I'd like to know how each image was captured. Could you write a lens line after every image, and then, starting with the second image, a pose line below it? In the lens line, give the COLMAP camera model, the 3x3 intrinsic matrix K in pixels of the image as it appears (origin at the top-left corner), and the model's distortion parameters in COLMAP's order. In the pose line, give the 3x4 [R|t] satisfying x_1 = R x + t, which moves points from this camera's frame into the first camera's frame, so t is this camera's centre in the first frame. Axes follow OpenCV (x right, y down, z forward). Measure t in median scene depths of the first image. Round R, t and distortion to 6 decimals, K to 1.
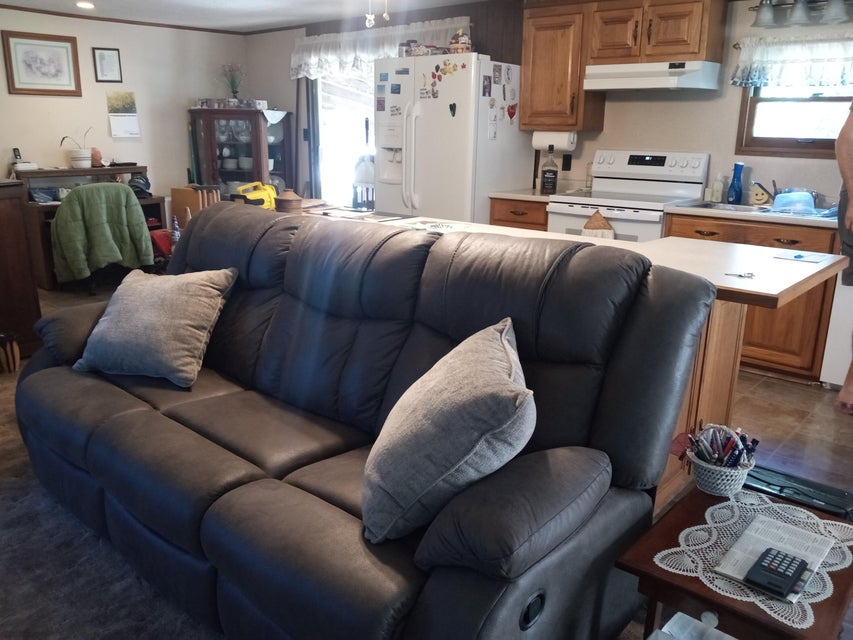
lens RADIAL K [[700.8, 0, 424.7], [0, 700.8, 318.6], [0, 0, 1]] dist [0.026571, -0.071283]
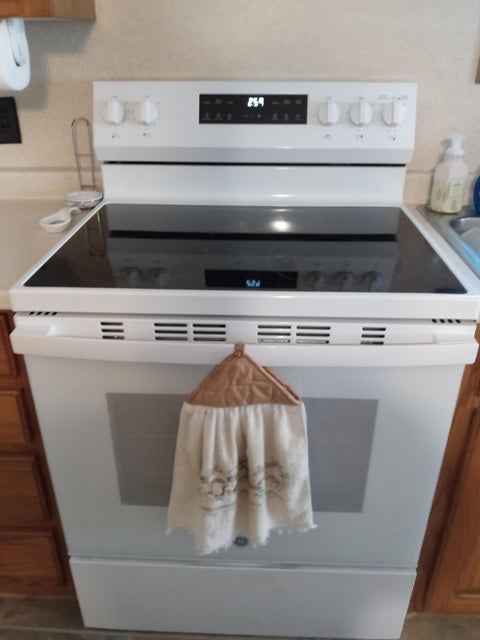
lens RADIAL K [[525.8, 0, 239.8], [0, 525.8, 321.0], [0, 0, 1]] dist [0.026571, -0.071283]
pose [[0.779076, -0.301345, 0.549756, 0.126872], [0.173154, 0.946221, 0.273282, -0.193394], [-0.602543, -0.117715, 0.789358, 0.763171]]
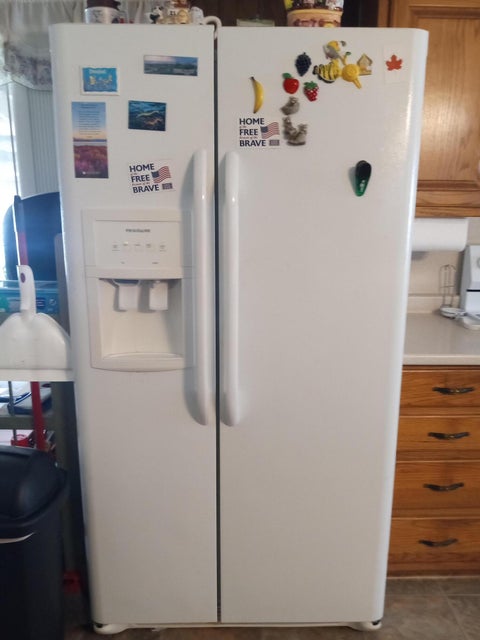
lens RADIAL K [[525.8, 0, 240.3], [0, 525.8, 321.2], [0, 0, 1]] dist [0.026571, -0.071283]
pose [[0.740048, -0.172418, 0.650078, -0.204218], [0.179438, 0.982161, 0.056224, -0.244621], [-0.648175, 0.075040, 0.757785, 0.817228]]
